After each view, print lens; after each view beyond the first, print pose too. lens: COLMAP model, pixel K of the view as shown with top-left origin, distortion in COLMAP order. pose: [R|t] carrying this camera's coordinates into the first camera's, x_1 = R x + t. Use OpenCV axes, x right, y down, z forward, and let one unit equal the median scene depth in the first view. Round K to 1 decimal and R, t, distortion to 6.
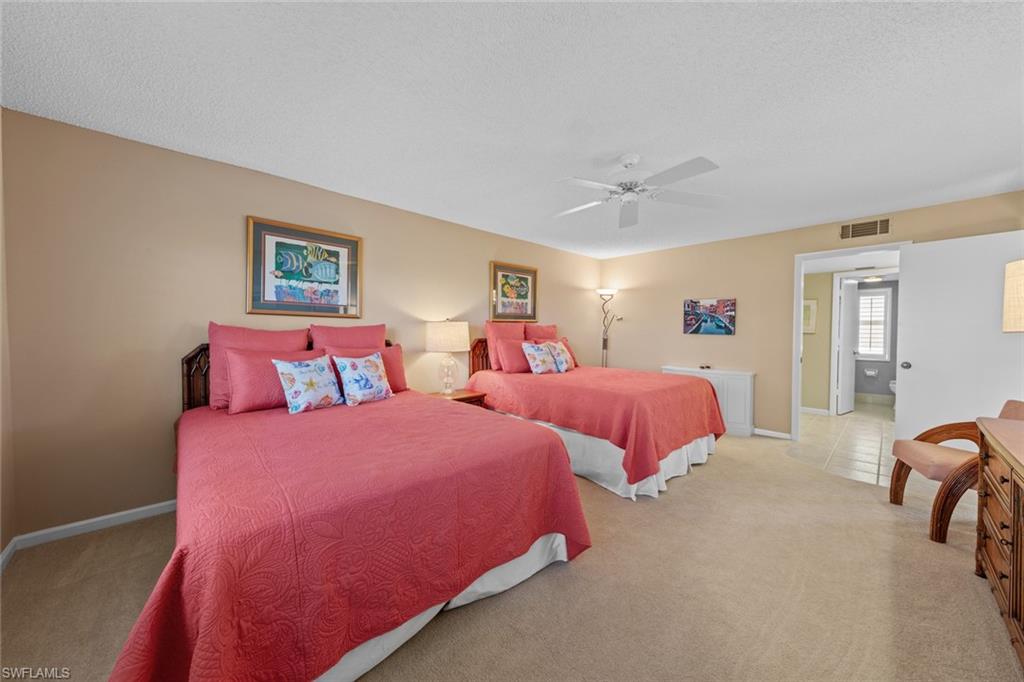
lens RADIAL K [[360.5, 0, 512.4], [0, 360.5, 335.5], [0, 0, 1]] dist [0.000138, 0.000018]
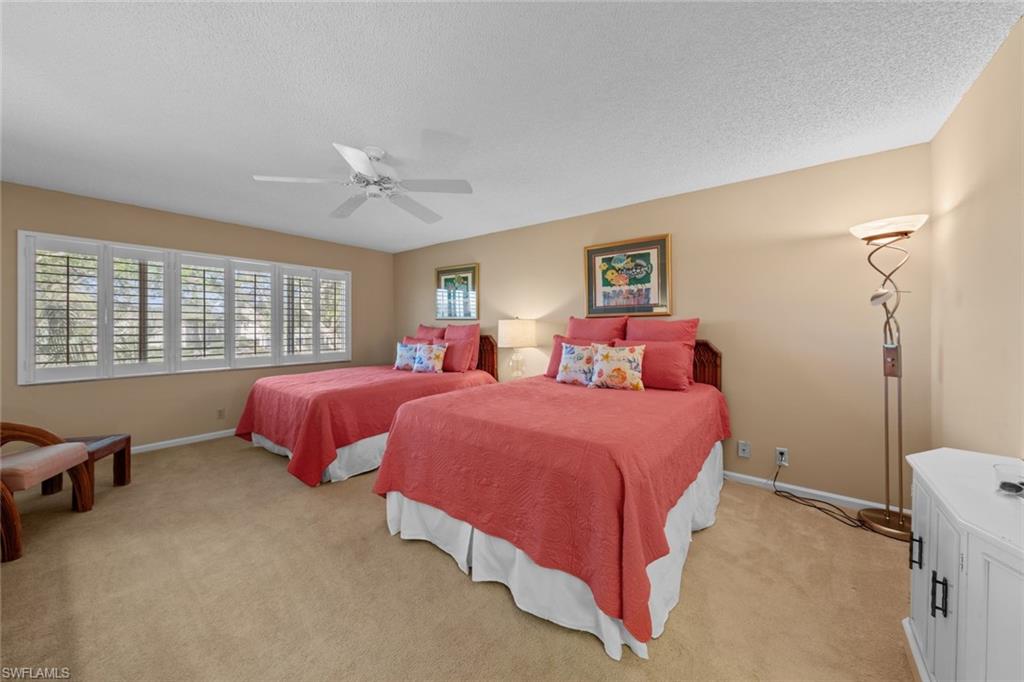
lens RADIAL K [[355.1, 0, 509.5], [0, 355.1, 321.4], [0, 0, 1]] dist [0.000719, 0.000000]
pose [[0.148103, -0.020195, -0.988766, 0.711771], [-0.015385, 0.999623, -0.022722, -0.007360], [0.988852, 0.018577, 0.147736, 0.663250]]
